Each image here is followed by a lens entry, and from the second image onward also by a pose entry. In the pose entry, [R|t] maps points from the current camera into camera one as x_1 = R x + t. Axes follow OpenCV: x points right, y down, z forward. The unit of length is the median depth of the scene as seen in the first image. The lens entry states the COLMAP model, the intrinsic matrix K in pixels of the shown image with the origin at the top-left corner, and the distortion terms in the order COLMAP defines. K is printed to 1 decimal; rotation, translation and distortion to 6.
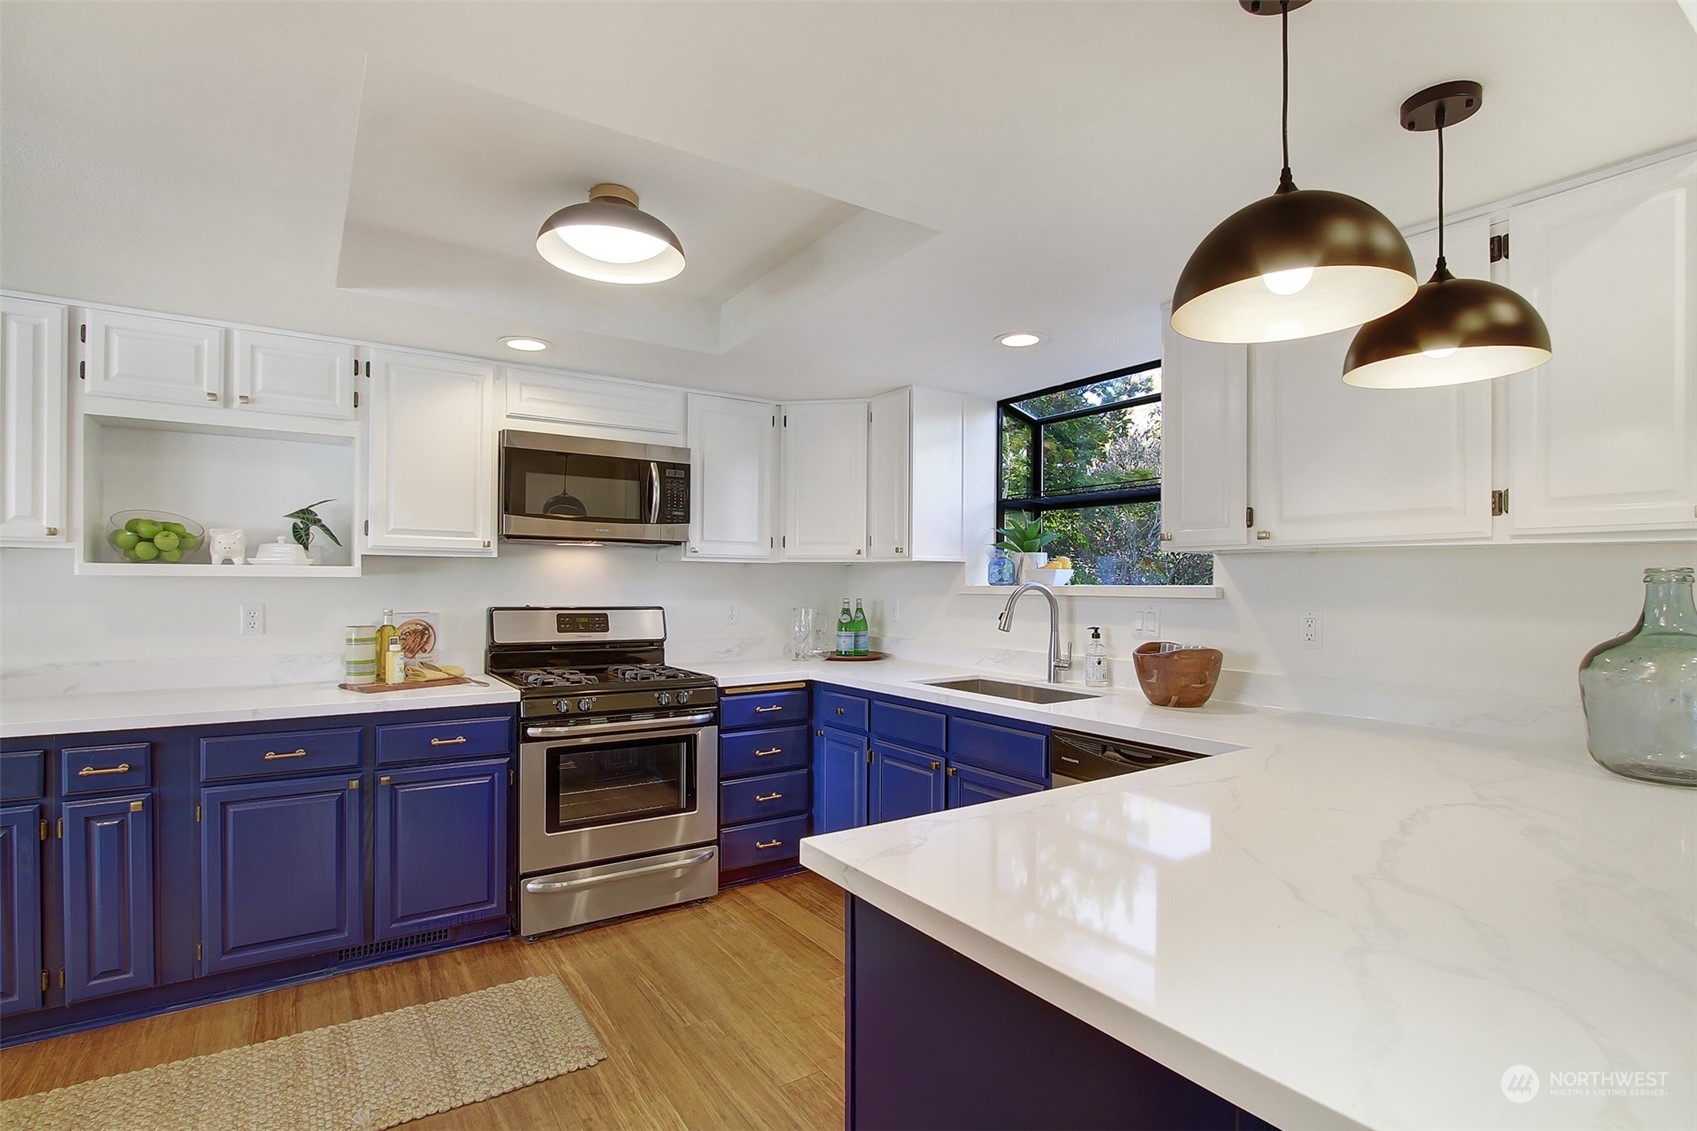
lens RADIAL K [[791.6, 0, 835.4], [0, 791.6, 587.6], [0, 0, 1]] dist [-0.015652, -0.000028]
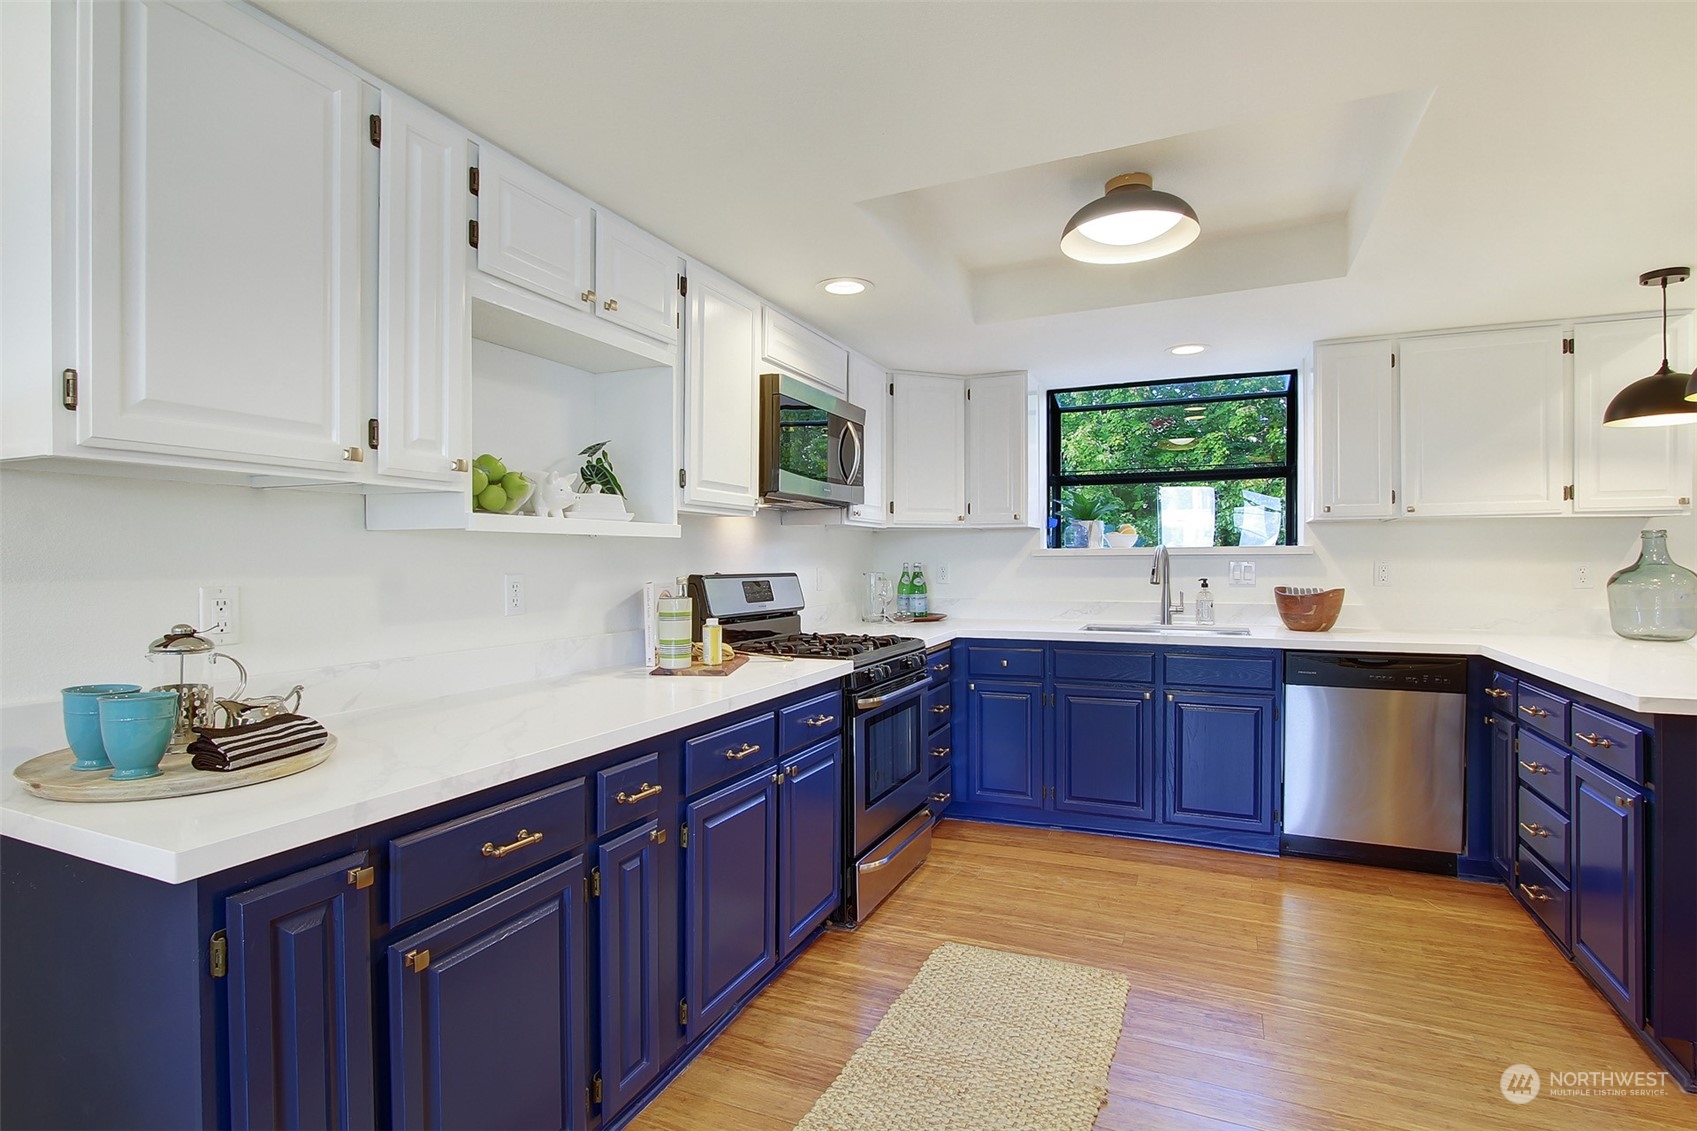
lens RADIAL K [[812.2, 0, 808.5], [0, 812.2, 570.7], [0, 0, 1]] dist [-0.019970, 0.000973]
pose [[0.859579, -0.017394, 0.510707, -0.898773], [0.013153, 0.999842, 0.011915, 0.012531], [-0.510834, -0.003525, 0.859672, 0.197725]]
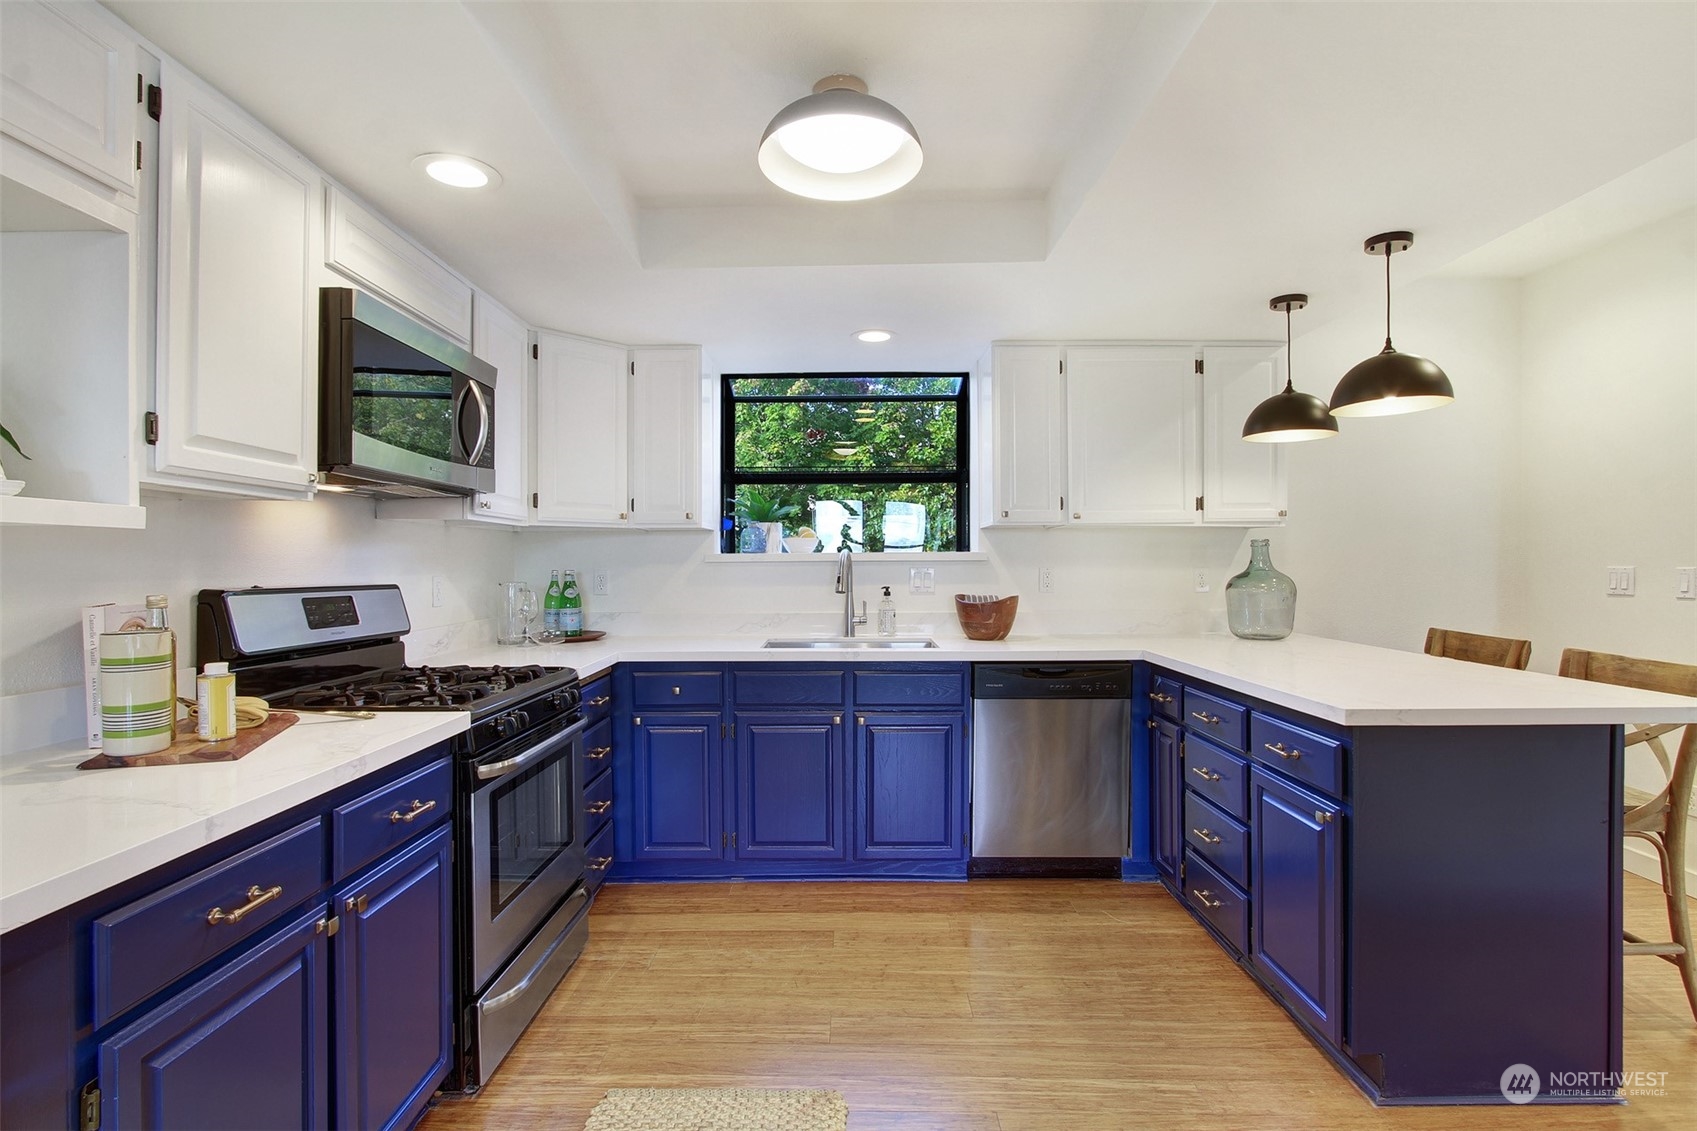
lens RADIAL K [[812.2, 0, 808.5], [0, 812.2, 570.7], [0, 0, 1]] dist [-0.019970, 0.000973]
pose [[0.581521, -0.015129, 0.813391, -0.747261], [0.012440, 0.999876, 0.009703, 0.012234], [-0.813436, 0.004476, 0.581637, 0.376681]]
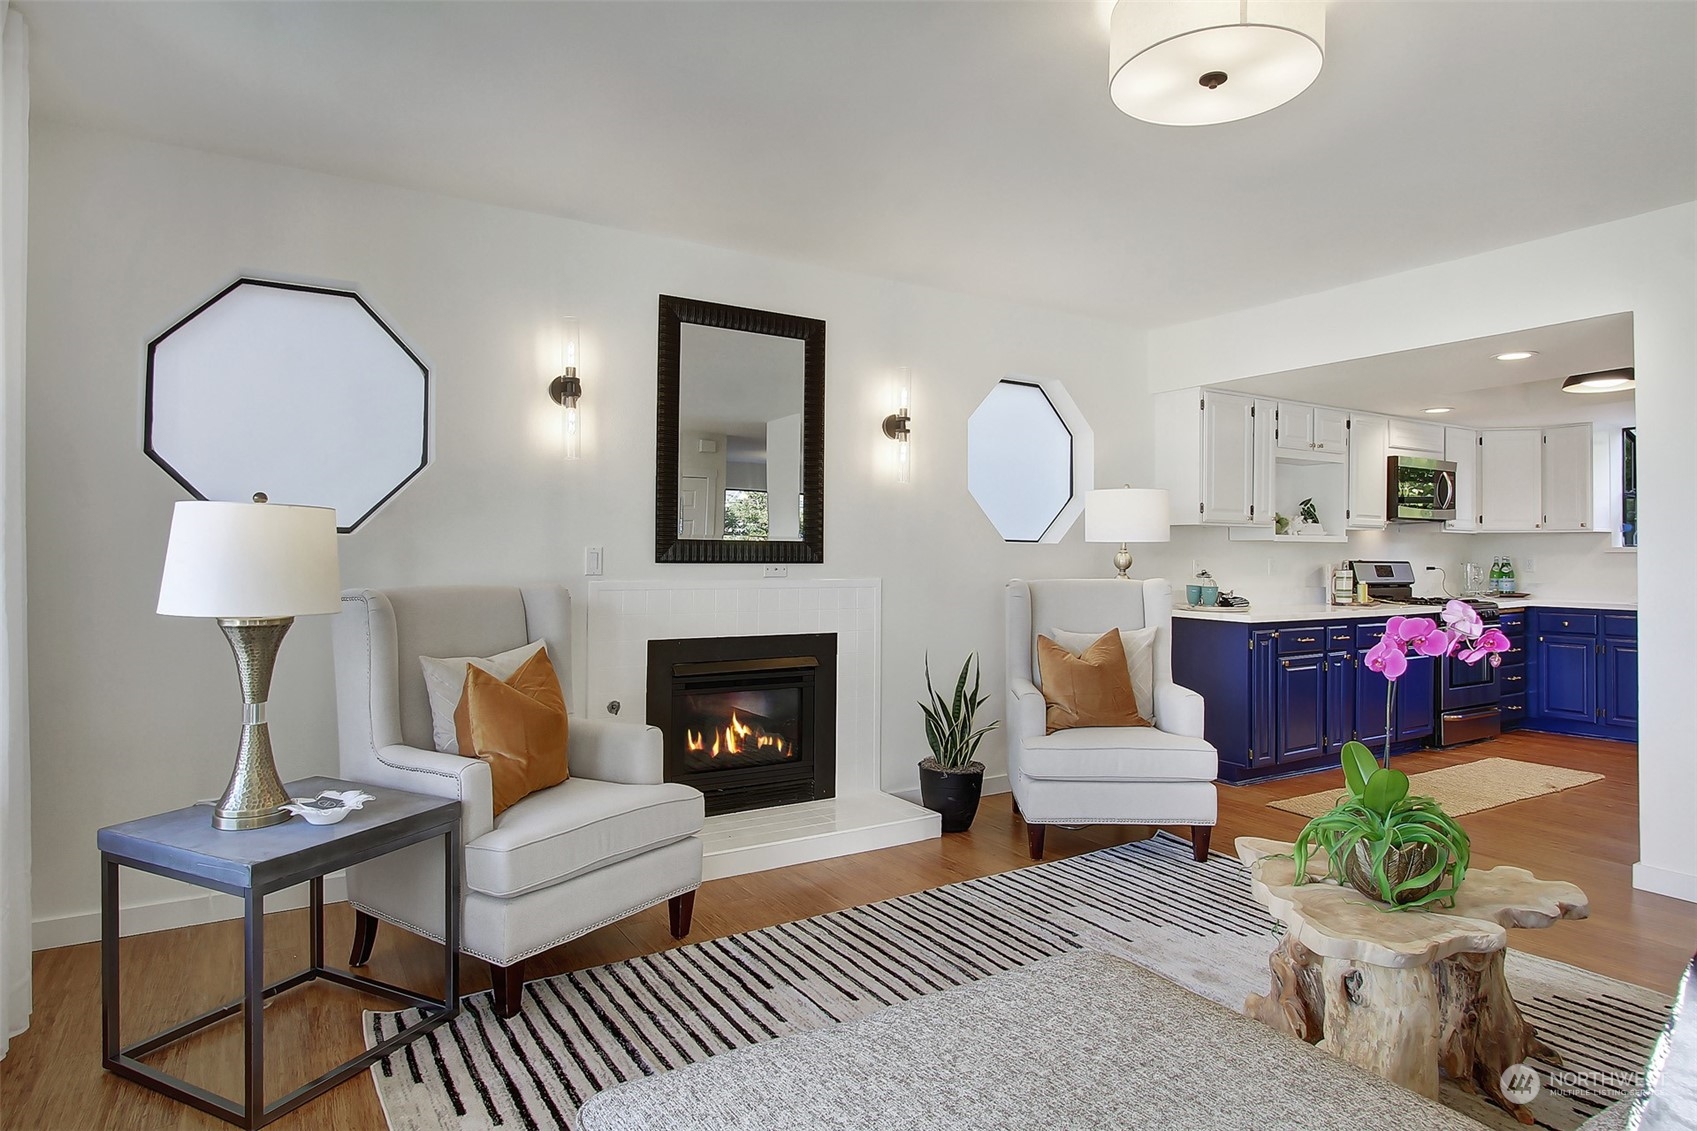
lens RADIAL K [[949.7, 0, 852.0], [0, 949.7, 548.4], [0, 0, 1]] dist [-0.104393, 0.072125]
pose [[0.999597, -0.002716, -0.028267, -1.605994], [0.002367, 0.999921, -0.012346, 0.022922], [0.028298, 0.012274, 0.999524, -1.067095]]
